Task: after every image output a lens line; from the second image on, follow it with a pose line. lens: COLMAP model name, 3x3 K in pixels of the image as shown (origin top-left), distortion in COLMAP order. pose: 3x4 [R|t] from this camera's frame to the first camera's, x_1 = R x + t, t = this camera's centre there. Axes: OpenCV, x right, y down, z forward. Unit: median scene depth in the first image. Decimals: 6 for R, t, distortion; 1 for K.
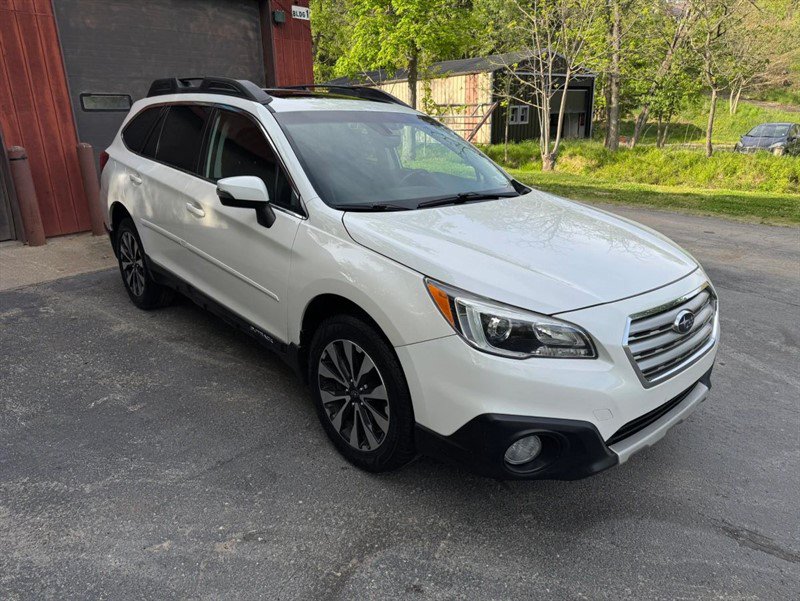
lens RADIAL K [[568.0, 0, 399.1], [0, 568.0, 295.6], [0, 0, 1]] dist [0.025803, -0.036360]
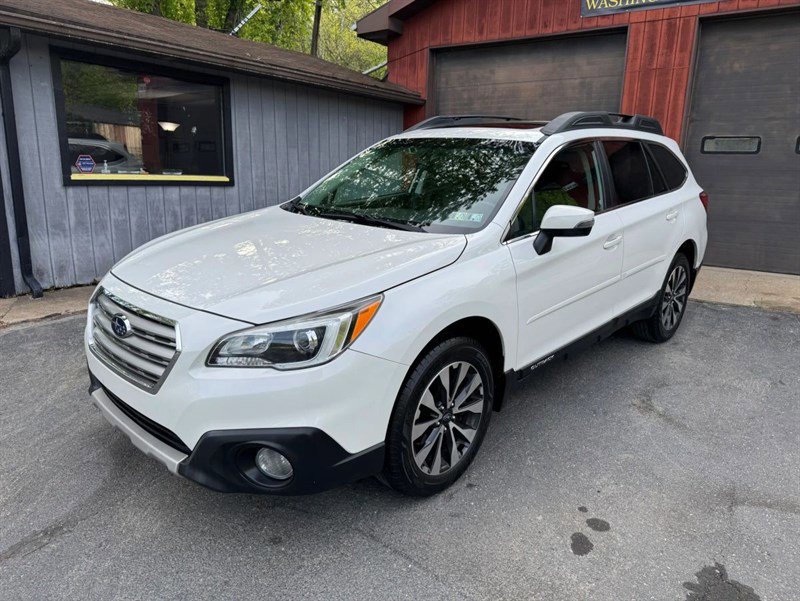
lens RADIAL K [[568.0, 0, 399.1], [0, 568.0, 295.6], [0, 0, 1]] dist [0.025803, -0.036360]
pose [[0.079369, 0.235436, -0.968644, 0.511209], [-0.323625, 0.925162, 0.198350, -0.119880], [0.942851, 0.297734, 0.149622, 0.434794]]
